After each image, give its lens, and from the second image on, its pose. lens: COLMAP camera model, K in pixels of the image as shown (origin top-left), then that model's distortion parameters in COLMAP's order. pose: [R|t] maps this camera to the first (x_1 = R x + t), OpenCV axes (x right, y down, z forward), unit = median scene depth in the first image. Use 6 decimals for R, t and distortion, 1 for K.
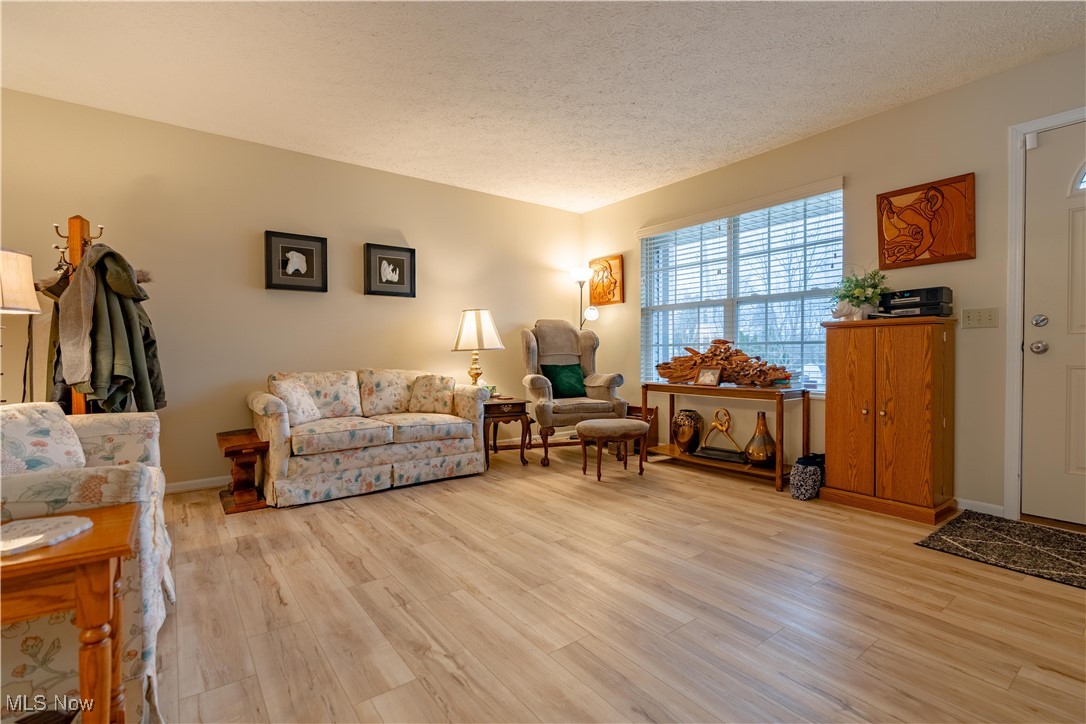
lens RADIAL K [[488.1, 0, 551.6], [0, 488.1, 357.1], [0, 0, 1]] dist [-0.004577, 0.001473]
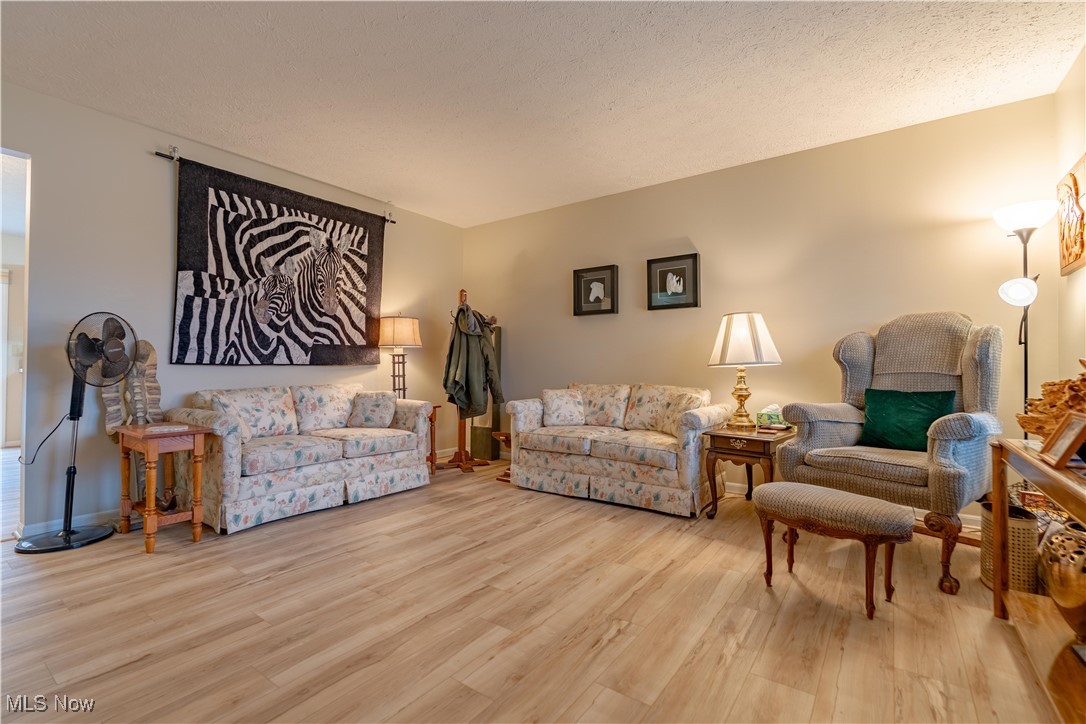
lens RADIAL K [[488.1, 0, 550.6], [0, 488.1, 359.6], [0, 0, 1]] dist [-0.004577, 0.001473]
pose [[0.294798, -0.009201, -0.955515, 0.622066], [-0.012251, 0.999835, -0.013407, -0.011469], [0.955481, 0.015658, 0.294637, 0.596418]]
